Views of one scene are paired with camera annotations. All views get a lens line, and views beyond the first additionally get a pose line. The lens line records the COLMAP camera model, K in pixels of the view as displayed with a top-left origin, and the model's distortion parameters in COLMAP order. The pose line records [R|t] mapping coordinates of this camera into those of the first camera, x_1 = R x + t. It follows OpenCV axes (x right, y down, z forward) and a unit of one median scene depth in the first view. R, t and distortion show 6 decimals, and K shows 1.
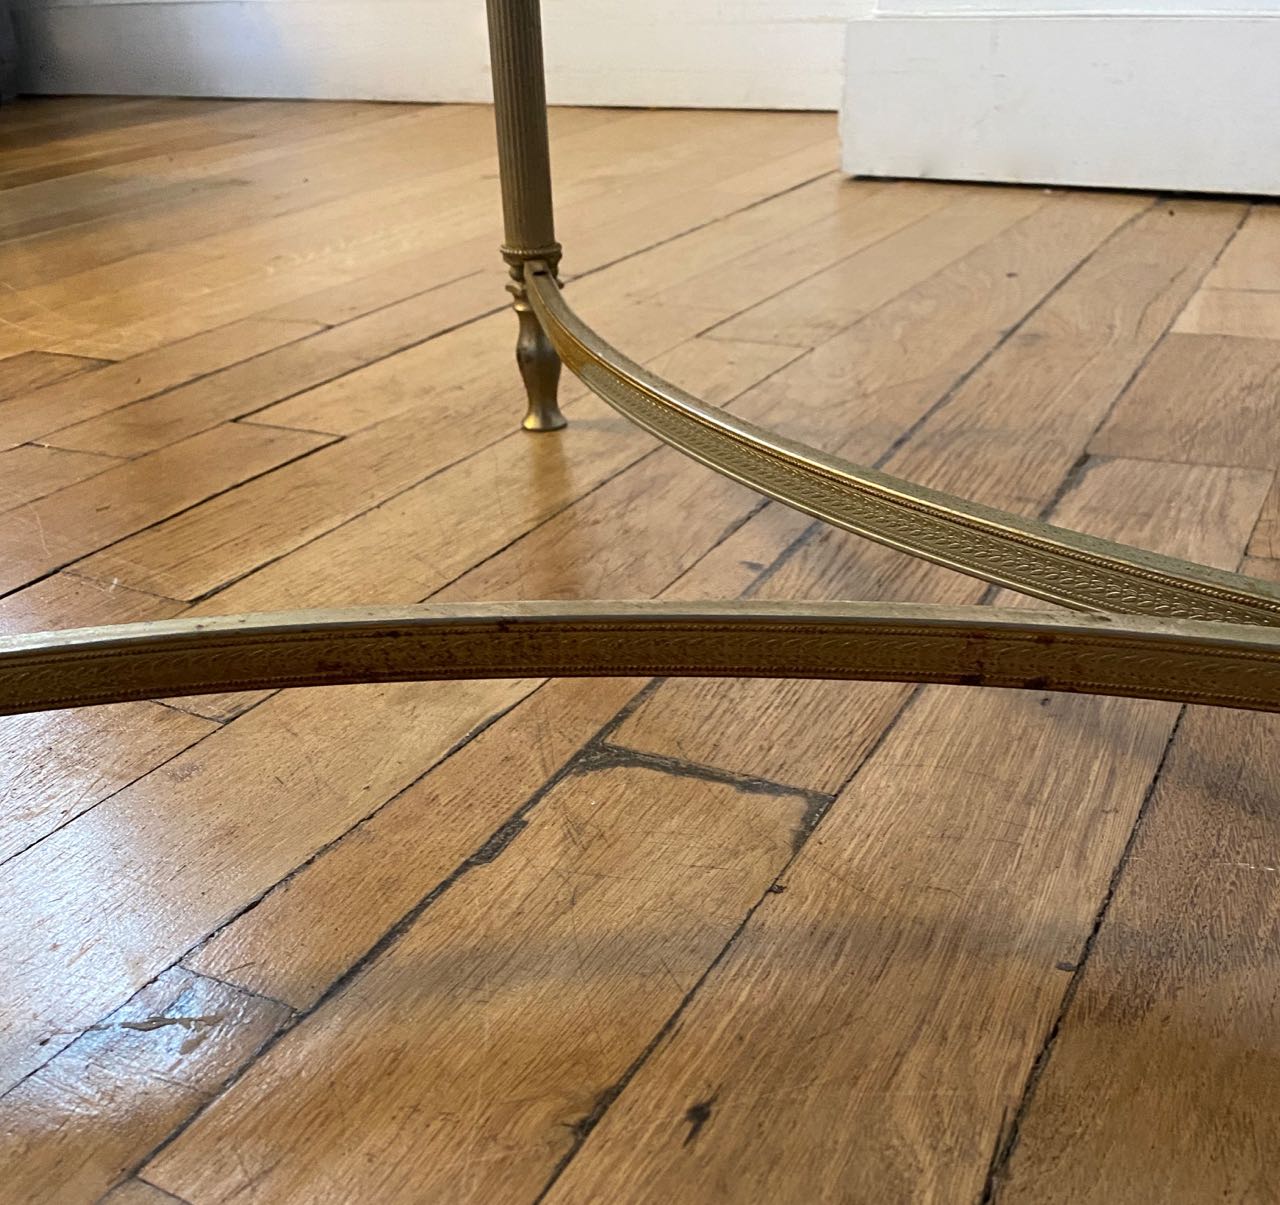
lens RADIAL K [[1486.3, 0, 642.0], [0, 1486.3, 605.4], [0, 0, 1]] dist [0.013121, 0.000000]
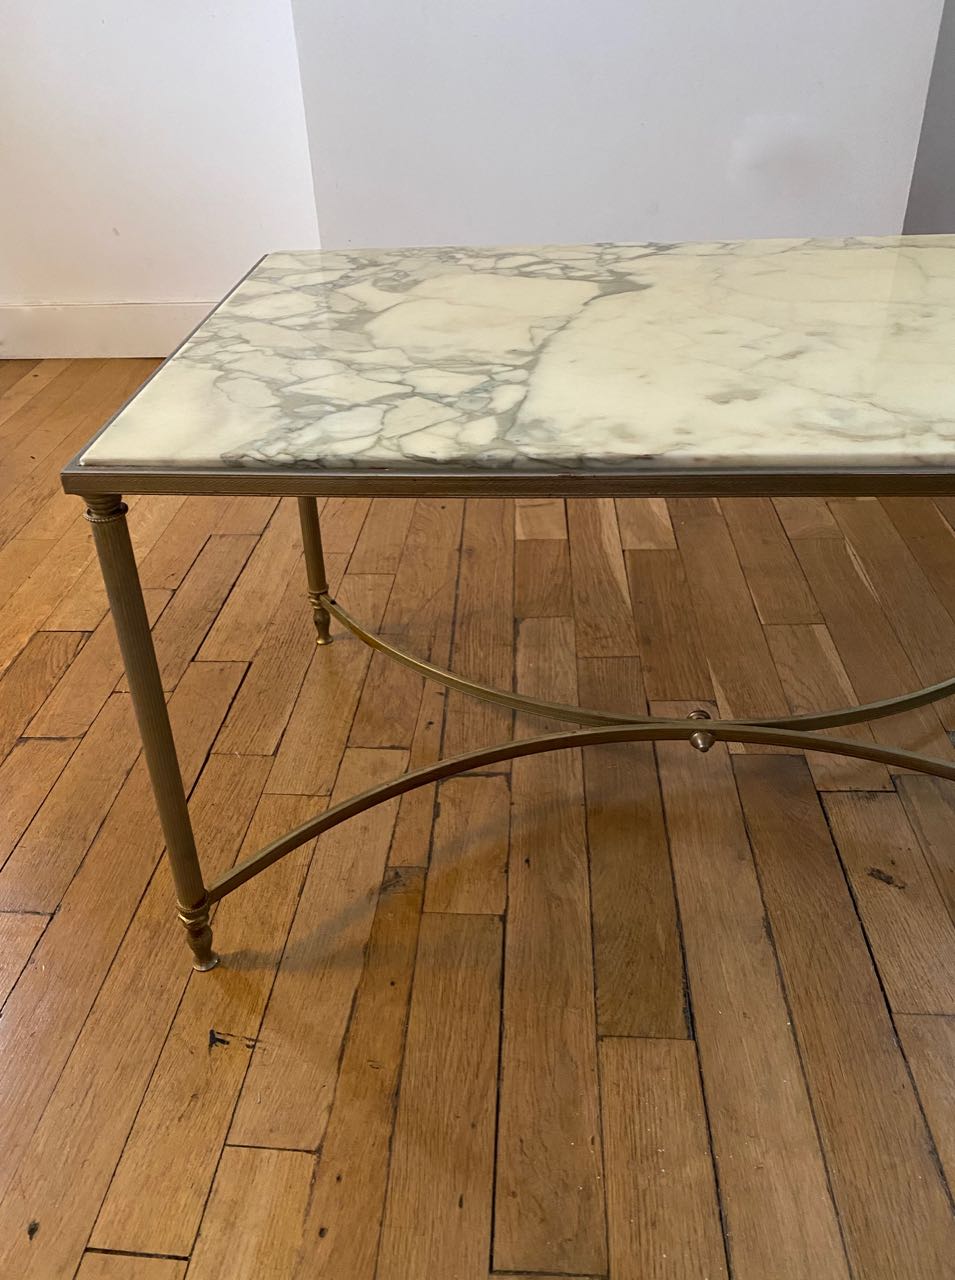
lens RADIAL K [[1023.7, 0, 471.5], [0, 1023.7, 599.7], [0, 0, 1]] dist [0.069759, -0.056426]
pose [[0.907466, -0.215251, 0.360794, -0.819387], [0.176447, 0.974635, 0.137673, -0.689651], [-0.381277, -0.061272, 0.922428, -1.374963]]
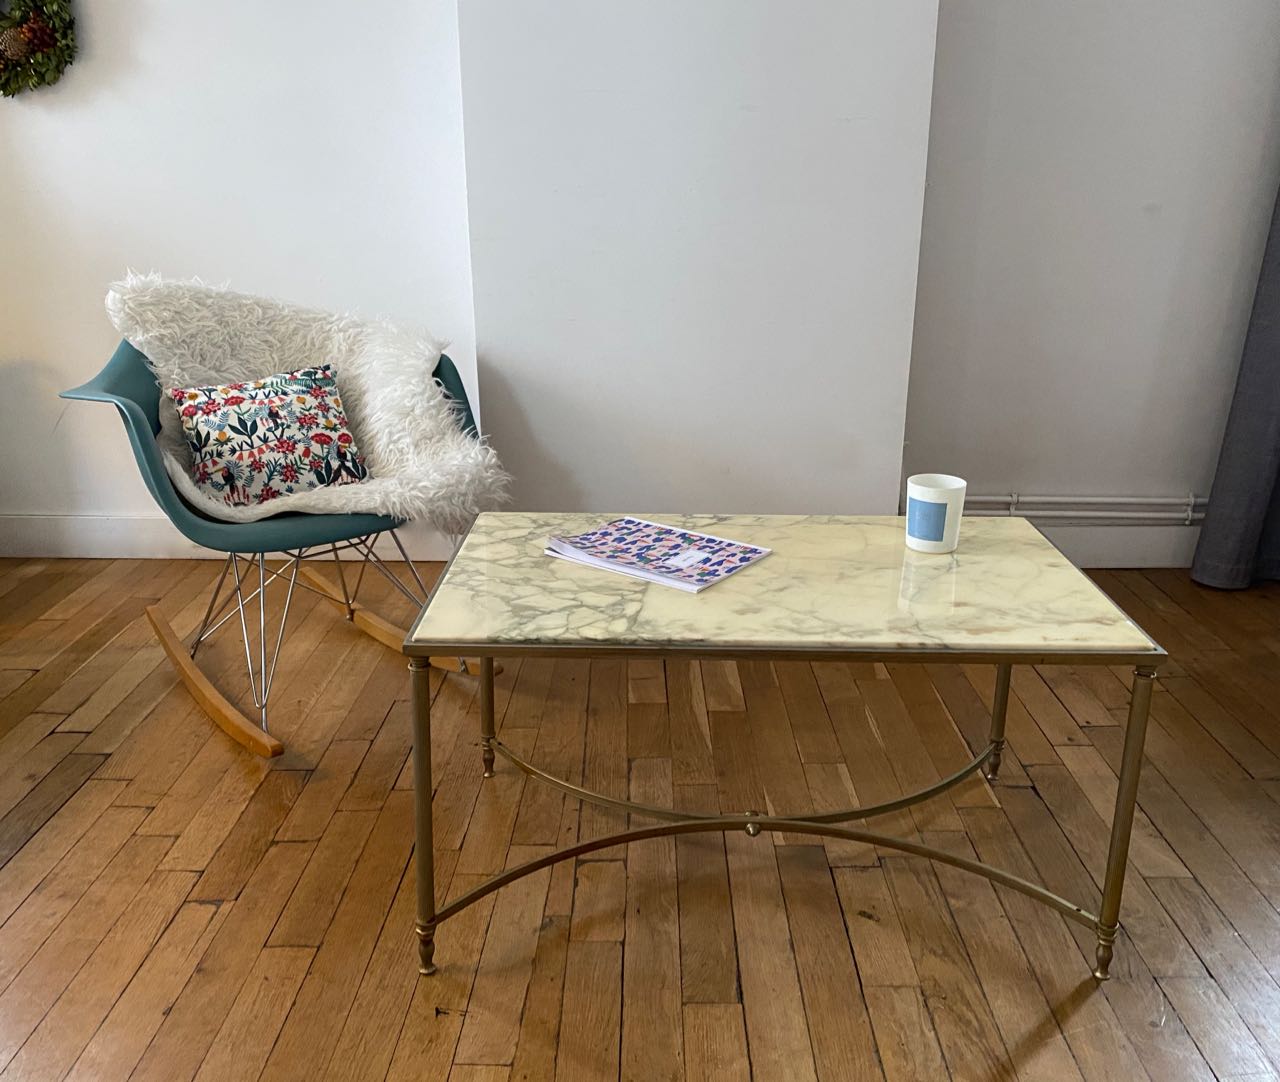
lens RADIAL K [[1108.9, 0, 659.2], [0, 1108.9, 515.0], [0, 0, 1]] dist [0.074611, -0.111946]
pose [[0.875005, -0.097158, 0.474265, -1.619966], [0.163715, 0.981322, -0.101014, -0.694450], [-0.455593, 0.166032, 0.874568, -2.925032]]
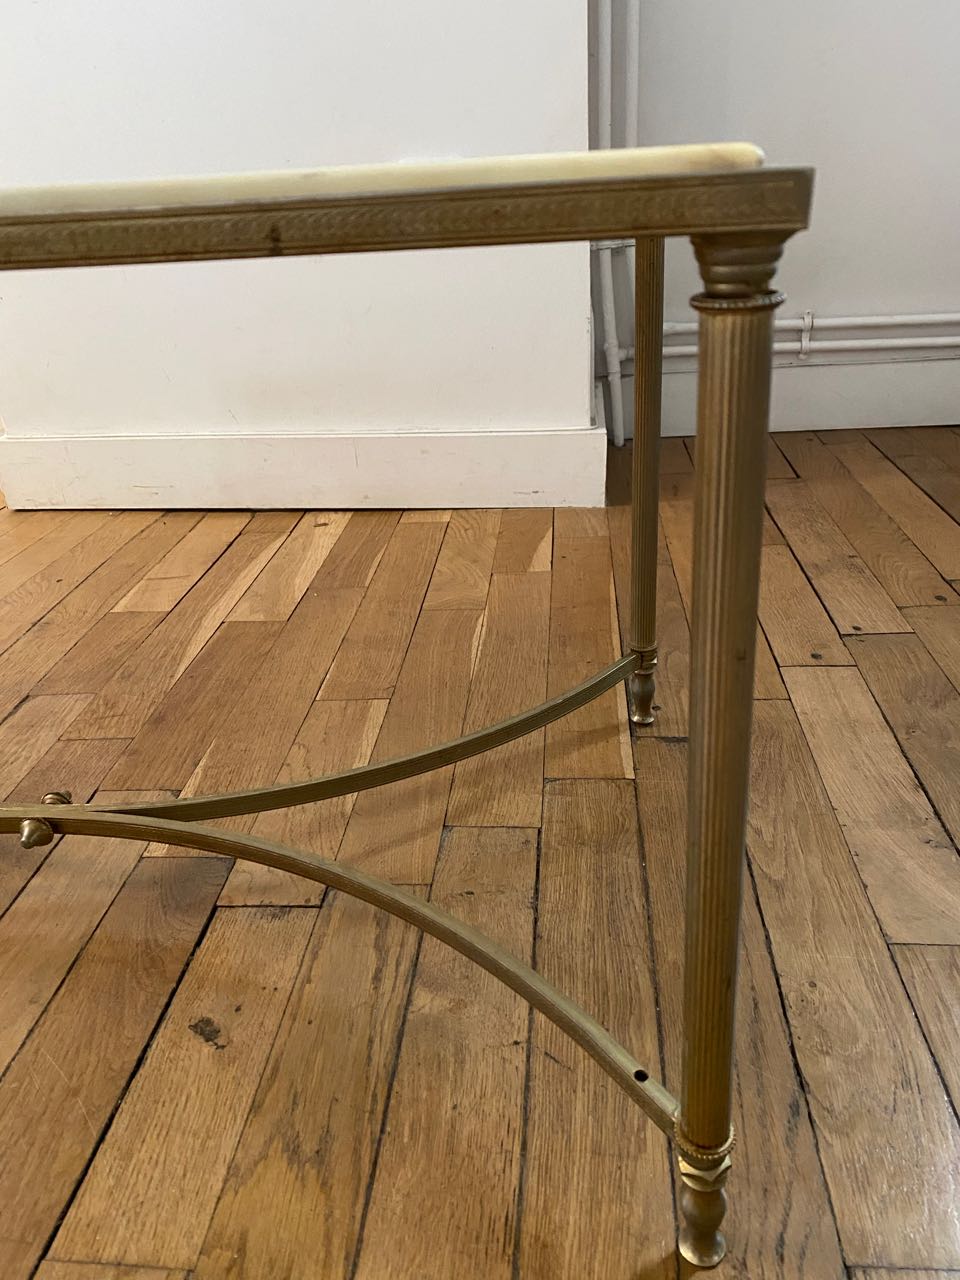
lens RADIAL K [[994.7, 0, 490.4], [0, 994.7, 618.7], [0, 0, 1]] dist [0.029954, -0.040524]
pose [[0.916273, -0.164132, 0.365382, 0.651506], [0.175906, 0.984406, 0.001081, -0.147249], [-0.359862, 0.063282, 0.930857, -1.226417]]
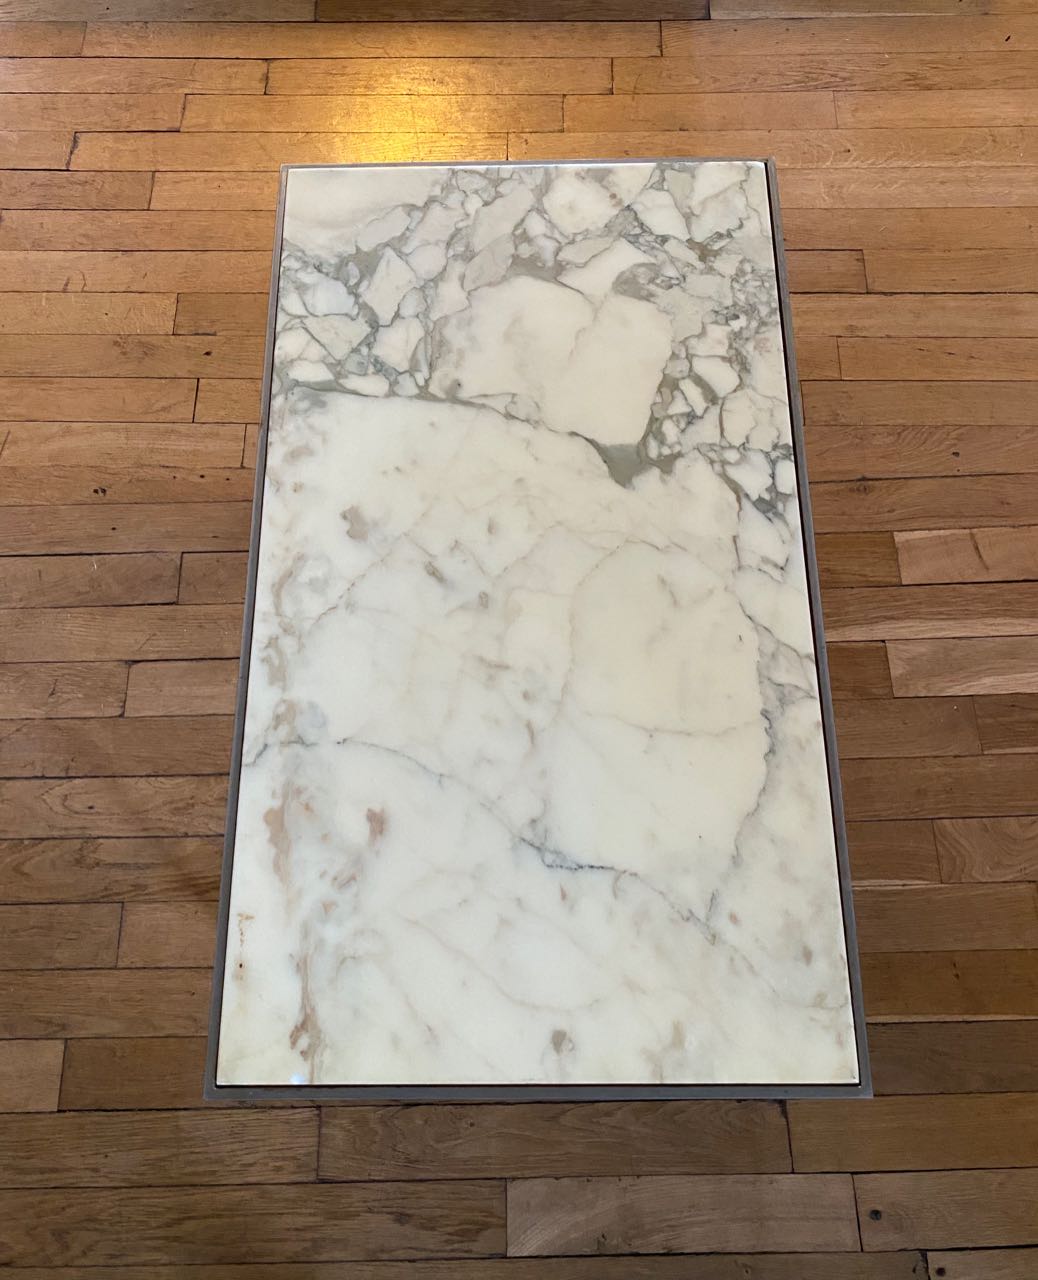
lens RADIAL K [[1099.1, 0, 490.6], [0, 1099.1, 555.7], [0, 0, 1]] dist [0.034247, -0.034372]
pose [[0.490609, 0.830678, -0.263206, 1.081556], [-0.380250, 0.475870, 0.793069, -2.765921], [0.784036, -0.289003, 0.549331, -1.156924]]
